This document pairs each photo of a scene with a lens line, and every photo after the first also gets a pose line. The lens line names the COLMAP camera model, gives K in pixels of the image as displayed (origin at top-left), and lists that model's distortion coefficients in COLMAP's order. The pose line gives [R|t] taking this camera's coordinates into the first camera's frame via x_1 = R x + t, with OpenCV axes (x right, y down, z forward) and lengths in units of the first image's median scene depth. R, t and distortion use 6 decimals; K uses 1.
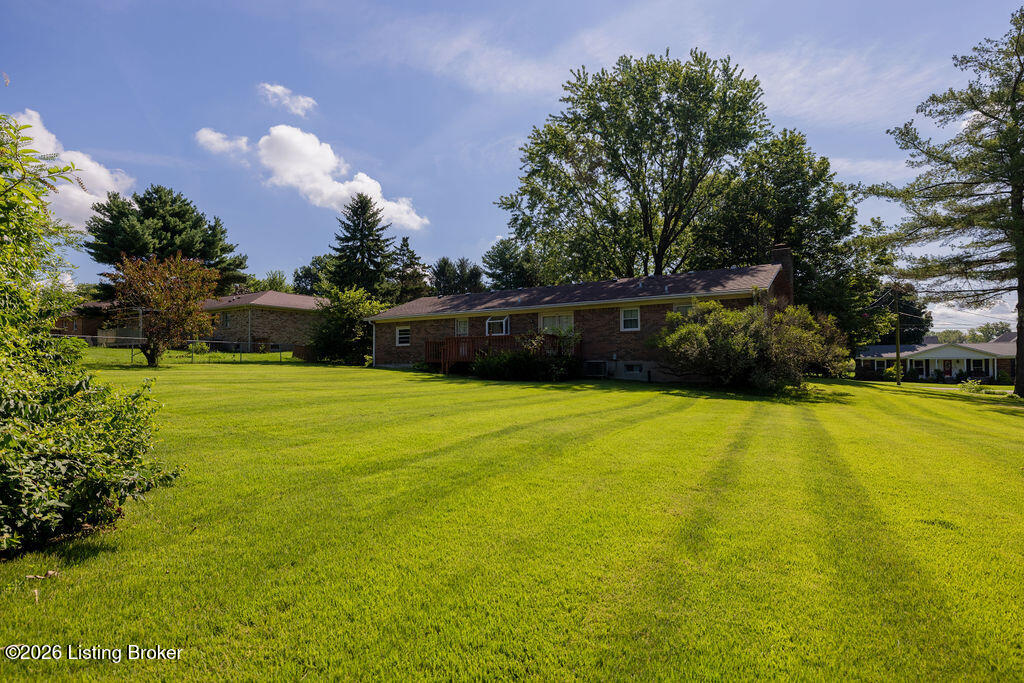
lens RADIAL K [[552.8, 0, 511.7], [0, 552.8, 359.8], [0, 0, 1]] dist [0.000641, 0.000478]
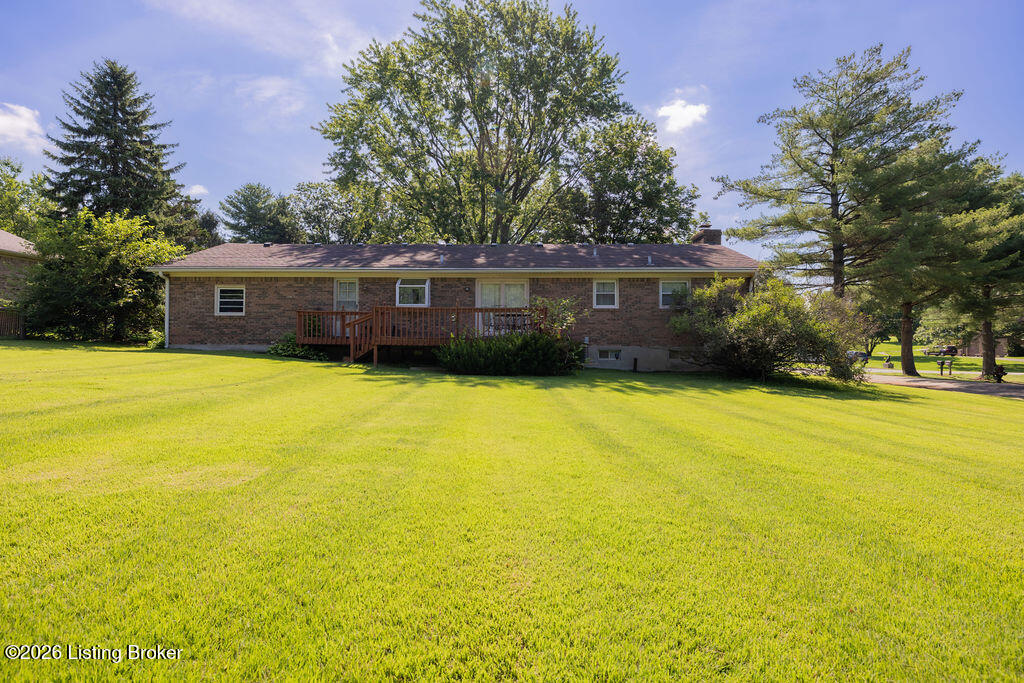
lens RADIAL K [[530.3, 0, 512.0], [0, 530.3, 341.5], [0, 0, 1]] dist [-0.000426, 0.000211]
pose [[0.851275, 0.005078, 0.524696, -0.232746], [-0.015945, 0.999742, 0.016195, -0.010466], [-0.524478, -0.022152, 0.851136, 0.306444]]
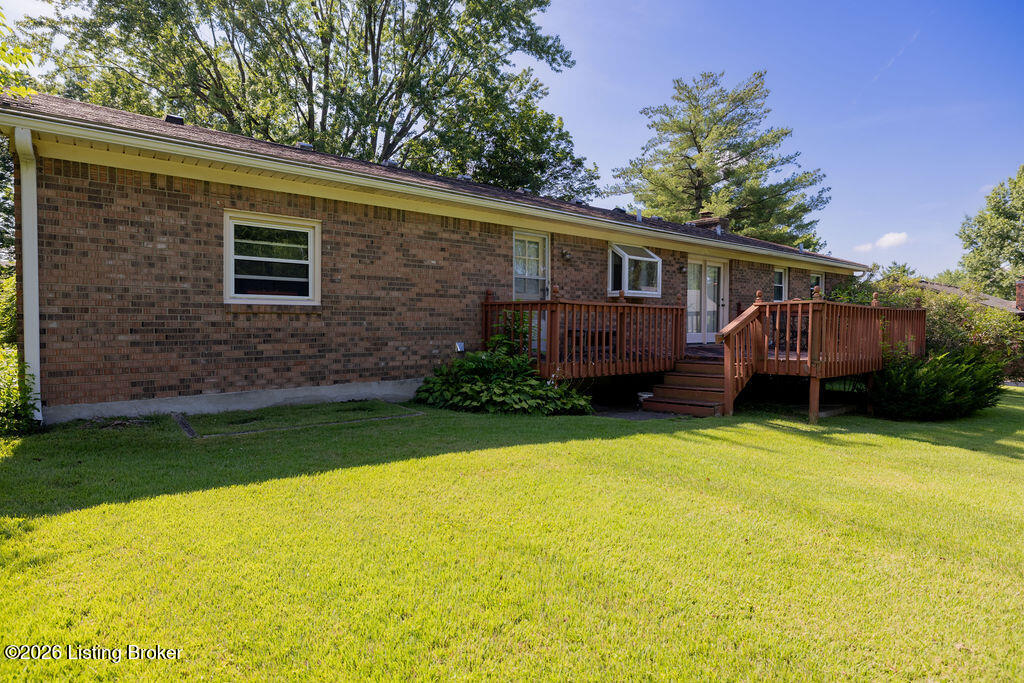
lens RADIAL K [[530.3, 0, 512.0], [0, 530.3, 341.5], [0, 0, 1]] dist [-0.000426, 0.000211]
pose [[0.312764, -0.033294, 0.949247, -0.355107], [-0.022191, 0.998857, 0.042345, -0.021225], [-0.949572, -0.034309, 0.311668, 0.822049]]
